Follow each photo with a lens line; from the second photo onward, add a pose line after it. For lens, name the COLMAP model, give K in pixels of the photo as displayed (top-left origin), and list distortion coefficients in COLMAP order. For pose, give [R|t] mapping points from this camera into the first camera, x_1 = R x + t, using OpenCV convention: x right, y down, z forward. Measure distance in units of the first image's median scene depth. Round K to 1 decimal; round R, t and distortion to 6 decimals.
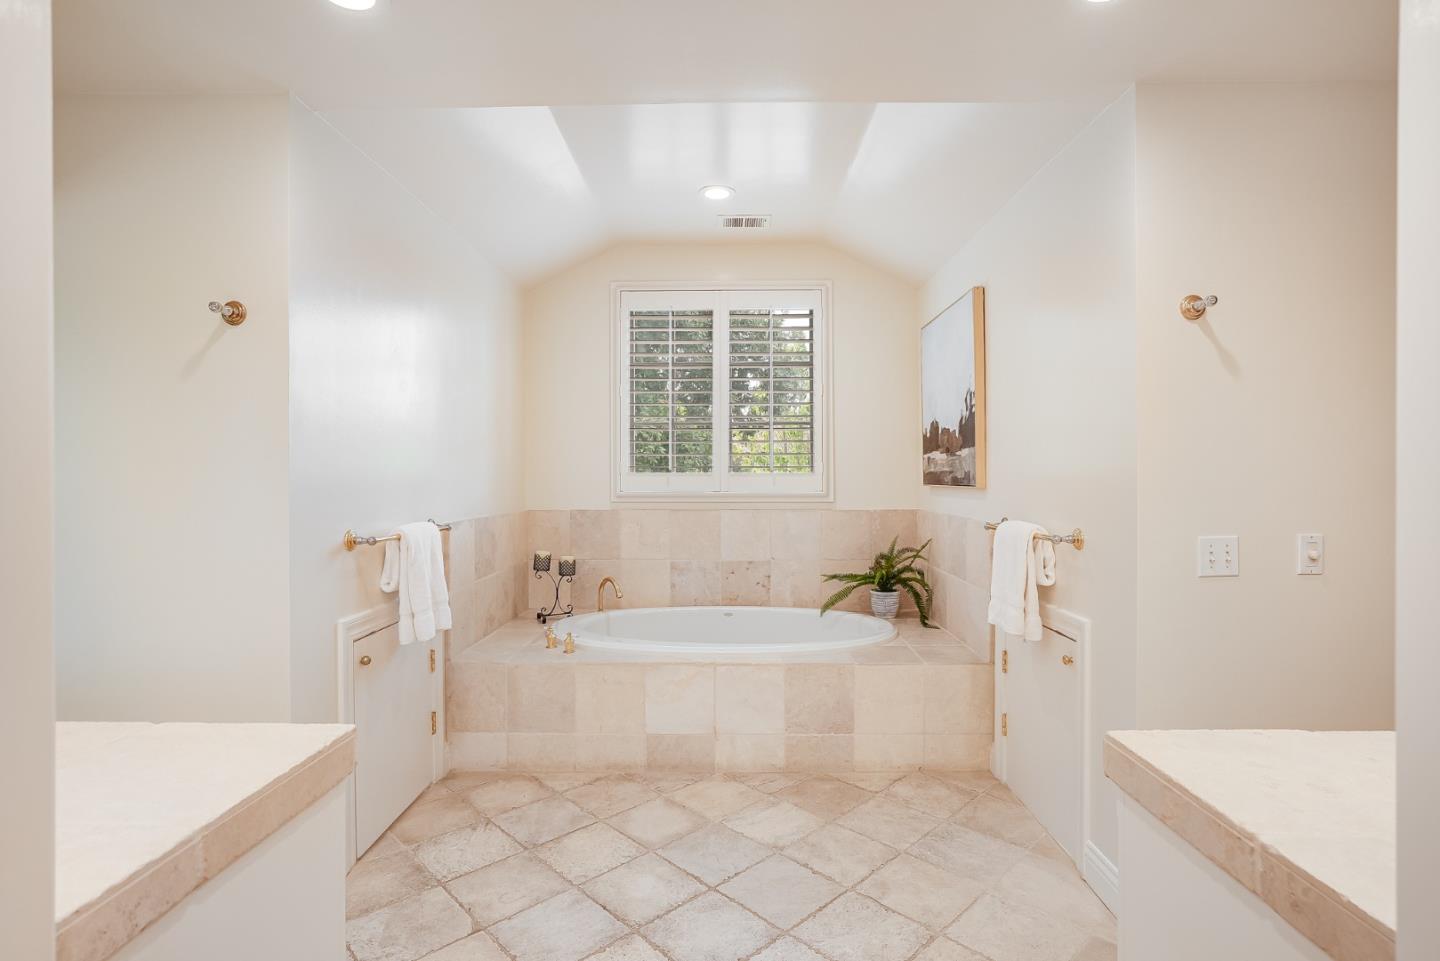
lens RADIAL K [[689.2, 0, 696.5], [0, 689.2, 494.9], [0, 0, 1]] dist [-0.024799, 0.007294]
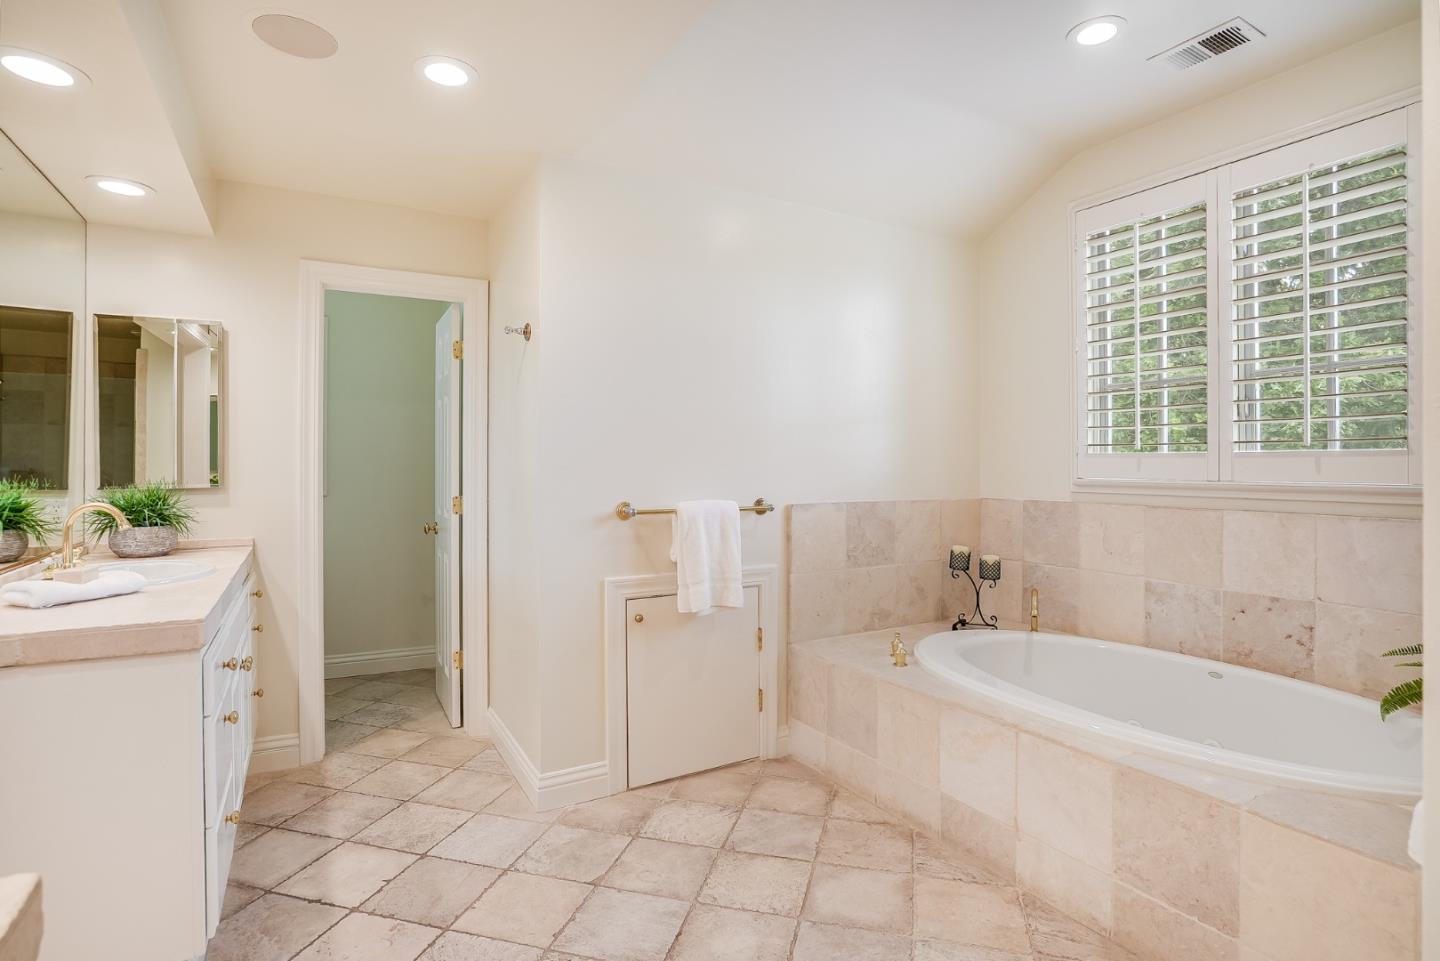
lens RADIAL K [[715.8, 0, 728.1], [0, 715.8, 466.8], [0, 0, 1]] dist [-0.030290, 0.013820]
pose [[0.546372, 0.004611, -0.837530, 0.410794], [-0.022466, 0.999706, -0.009152, -0.001790], [0.837241, 0.023816, 0.546315, 0.322691]]
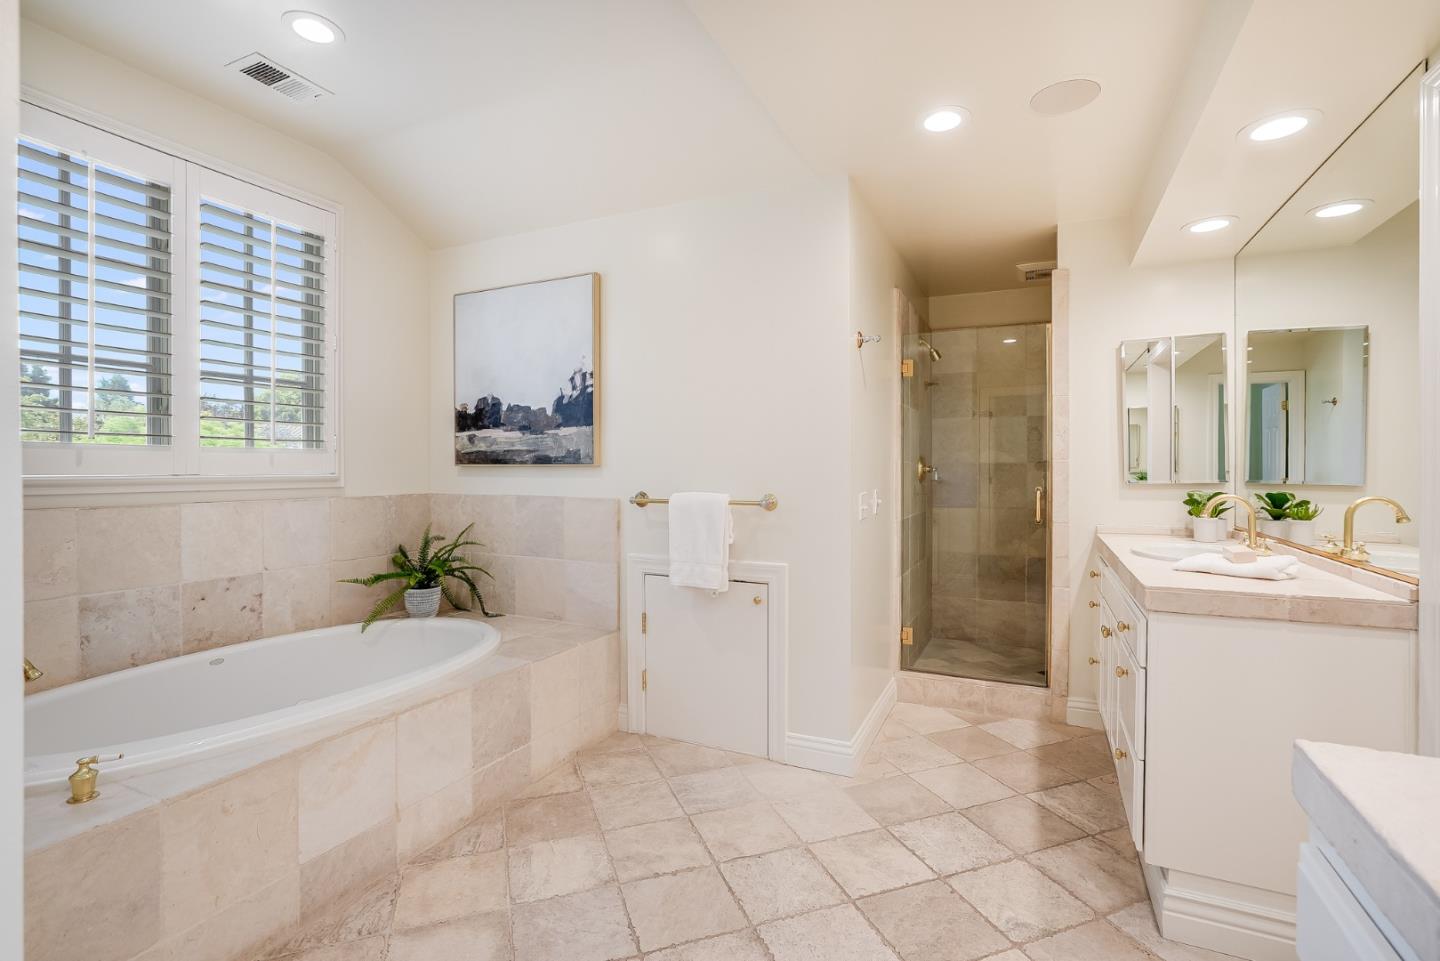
lens RADIAL K [[689.2, 0, 704.5], [0, 689.2, 477.4], [0, 0, 1]] dist [-0.024799, 0.007294]
pose [[0.398011, -0.008345, 0.917343, -0.429863], [0.021272, 0.999774, -0.000135, 0.010249], [-0.917134, 0.019568, 0.398099, 0.381063]]
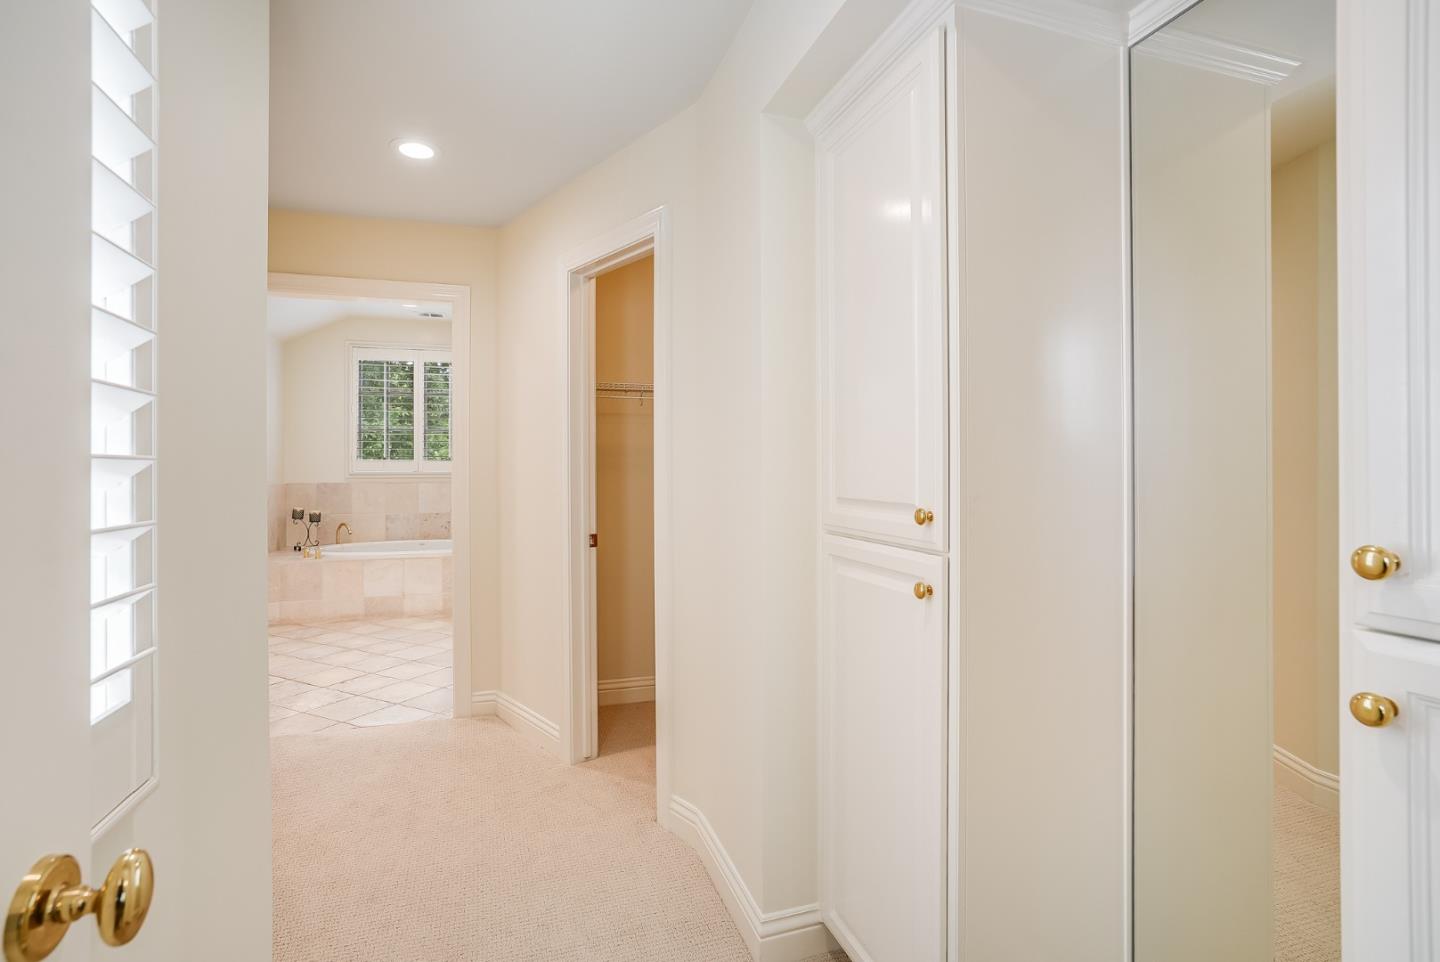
lens RADIAL K [[715.8, 0, 711.0], [0, 715.8, 476.6], [0, 0, 1]] dist [-0.030290, 0.013820]
pose [[0.941010, 0.002521, 0.338369, 0.143973], [0.002378, 0.999898, -0.014064, 0.041302], [-0.338370, 0.014039, 0.940908, -1.037650]]
